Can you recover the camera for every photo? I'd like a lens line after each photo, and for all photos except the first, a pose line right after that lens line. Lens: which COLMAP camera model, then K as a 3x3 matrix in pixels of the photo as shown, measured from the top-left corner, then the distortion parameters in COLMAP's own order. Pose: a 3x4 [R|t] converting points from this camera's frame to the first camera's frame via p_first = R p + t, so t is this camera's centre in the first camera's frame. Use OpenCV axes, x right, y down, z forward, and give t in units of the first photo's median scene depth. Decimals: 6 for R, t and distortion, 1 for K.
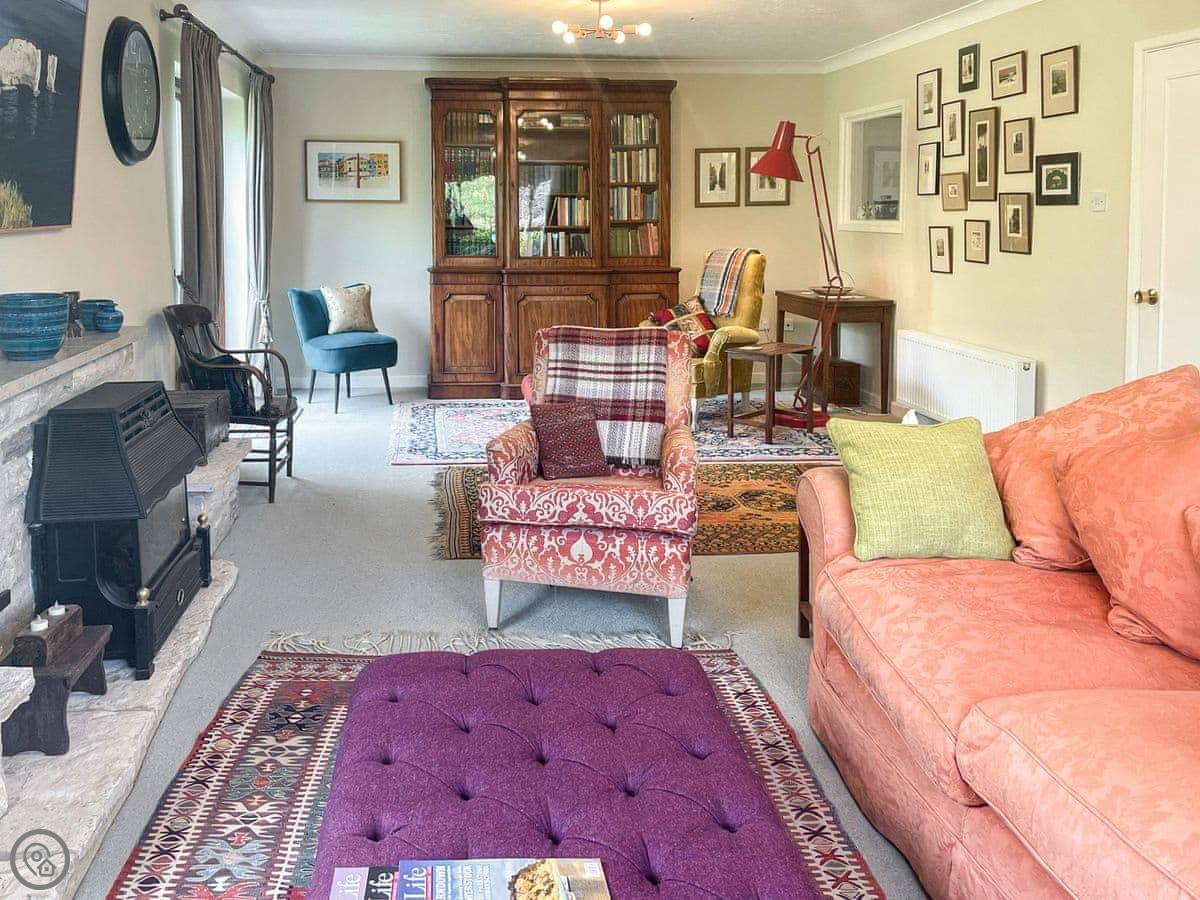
lens RADIAL K [[951.5, 0, 489.5], [0, 951.5, 370.6], [0, 0, 1]] dist [0.087394, -0.156366]
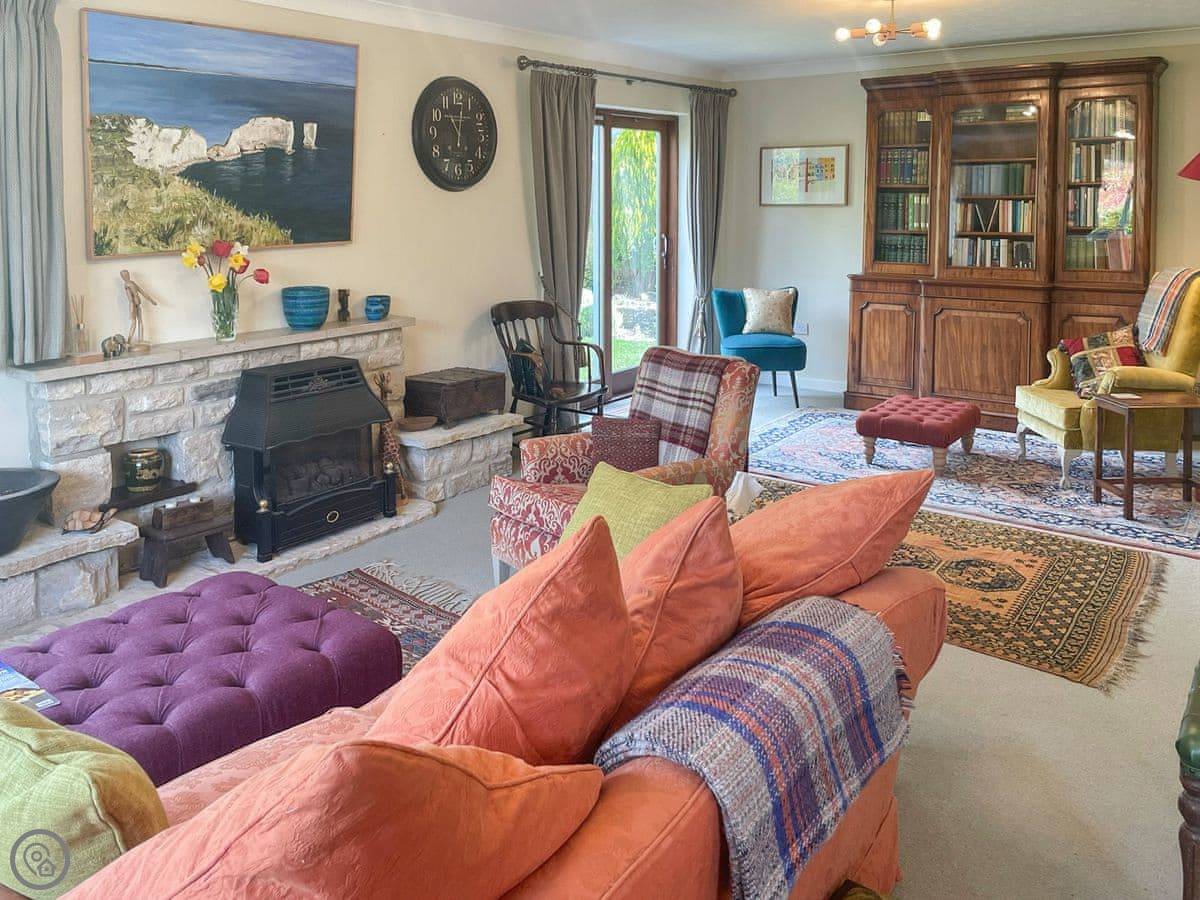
lens RADIAL K [[972.0, 0, 621.9], [0, 972.0, 353.6], [0, 0, 1]] dist [0.087143, -0.127032]
pose [[0.773294, 0.096317, -0.626689, 0.387755], [-0.095893, 0.994791, 0.034566, -0.039123], [0.626754, 0.033366, 0.778503, 0.080452]]
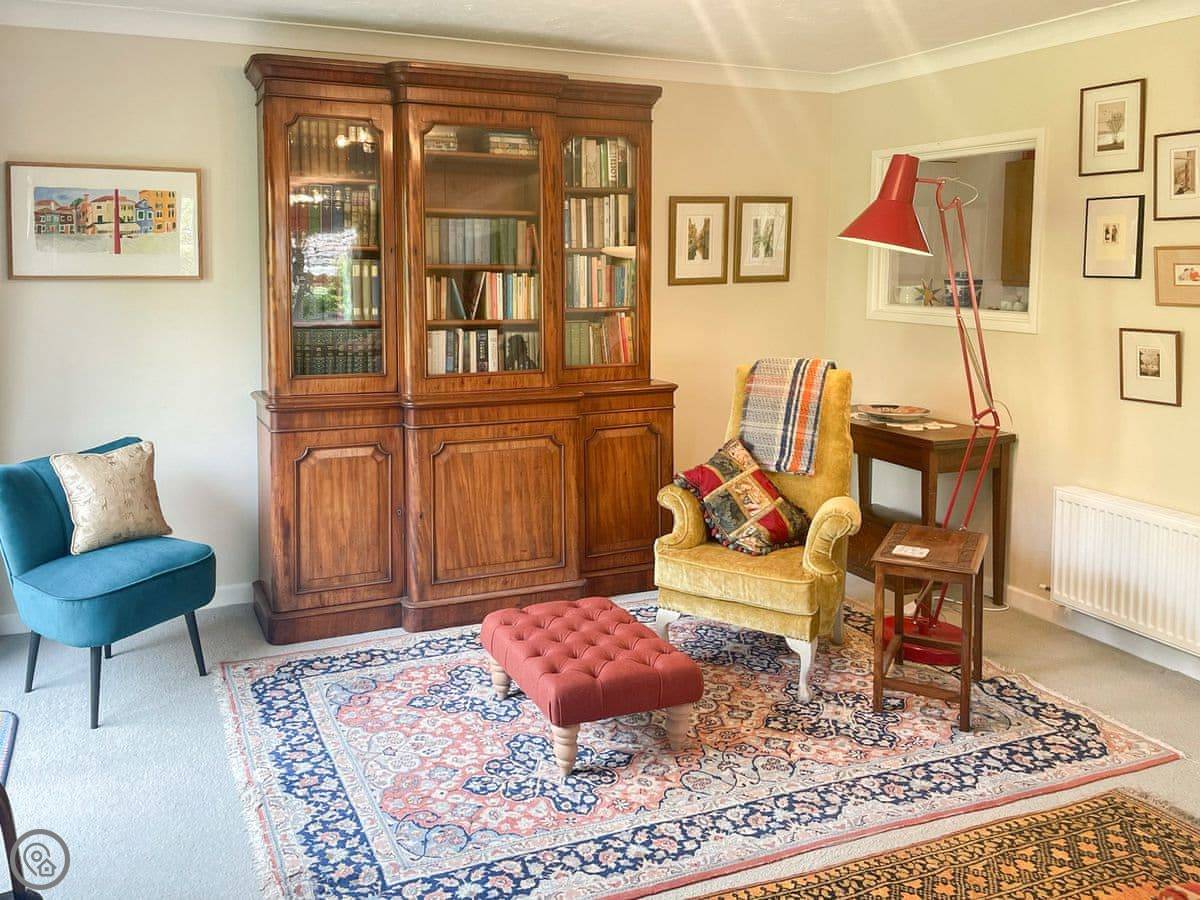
lens RADIAL K [[951.5, 0, 489.5], [0, 951.5, 370.6], [0, 0, 1]] dist [0.087394, -0.156366]
pose [[0.953712, -0.032495, 0.298960, -0.104797], [0.046775, 0.998075, -0.040733, -0.097973], [-0.297060, 0.052831, 0.953396, 0.446885]]
